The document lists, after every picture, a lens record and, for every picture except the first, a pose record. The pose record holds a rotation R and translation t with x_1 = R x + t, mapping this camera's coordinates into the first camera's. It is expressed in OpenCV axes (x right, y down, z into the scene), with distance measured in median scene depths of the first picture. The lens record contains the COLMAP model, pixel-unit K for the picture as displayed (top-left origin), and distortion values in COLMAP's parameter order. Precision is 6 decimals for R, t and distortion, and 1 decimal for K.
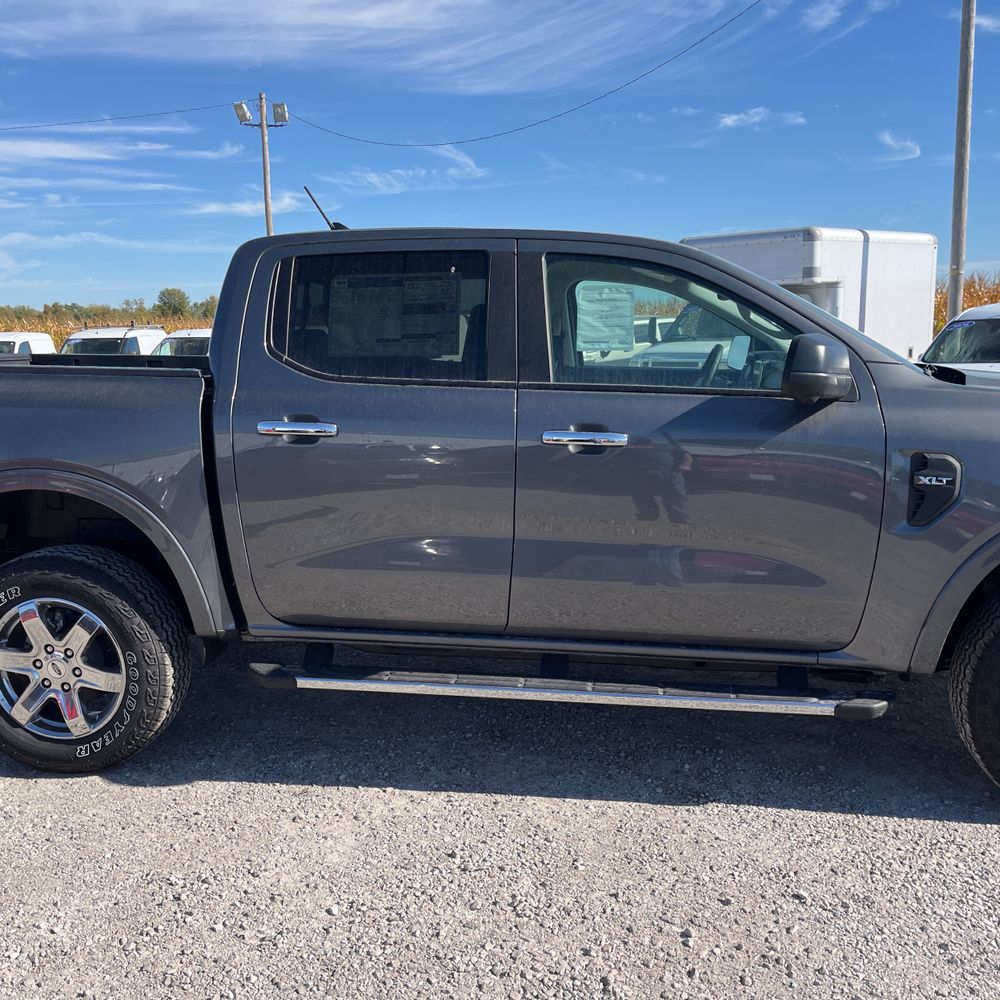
lens RADIAL K [[1009.8, 0, 482.9], [0, 1009.8, 518.6], [0, 0, 1]] dist [0.027518, 0.000000]
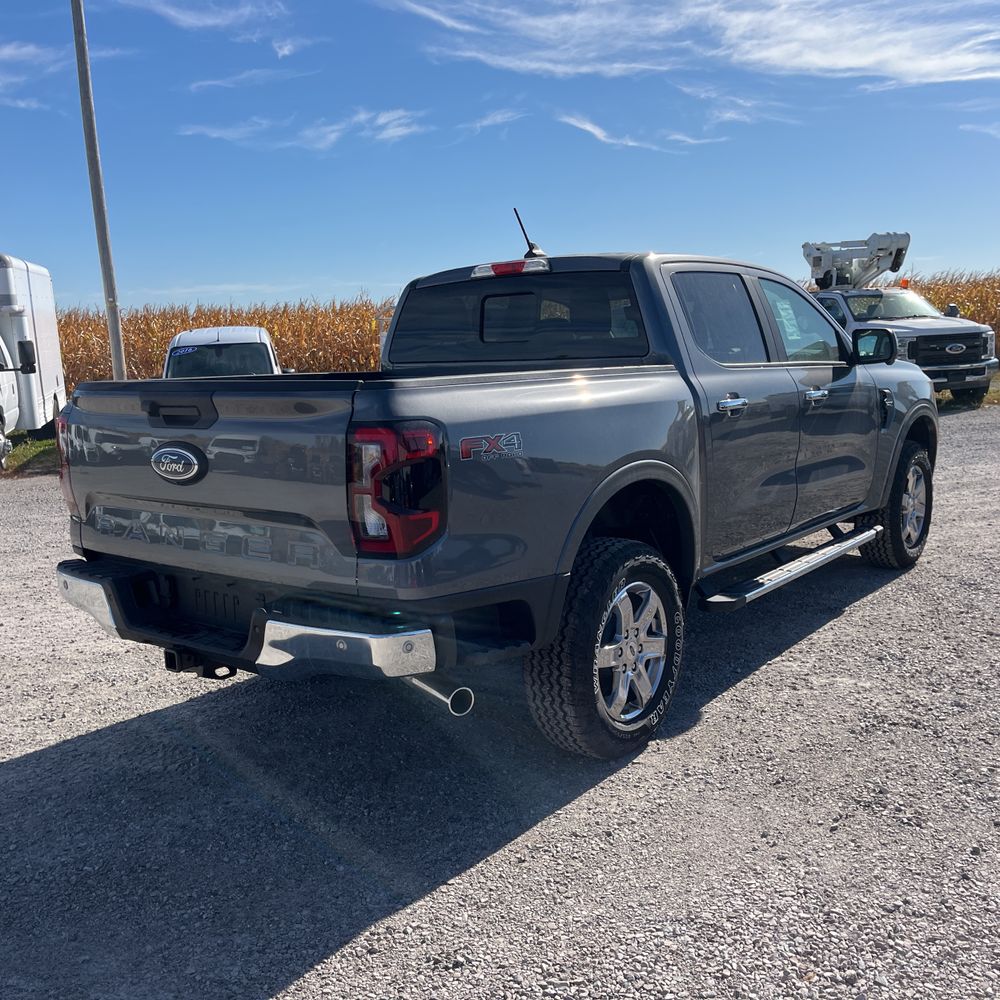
lens RADIAL K [[1009.8, 0, 496.0], [0, 1009.8, 496.0], [0, 0, 1]] dist [0.027518, 0.000000]
pose [[0.501444, -0.144071, 0.853110, -1.367412], [0.190777, 0.980180, 0.053395, -0.093354], [-0.843894, 0.135979, 0.518991, 0.551393]]
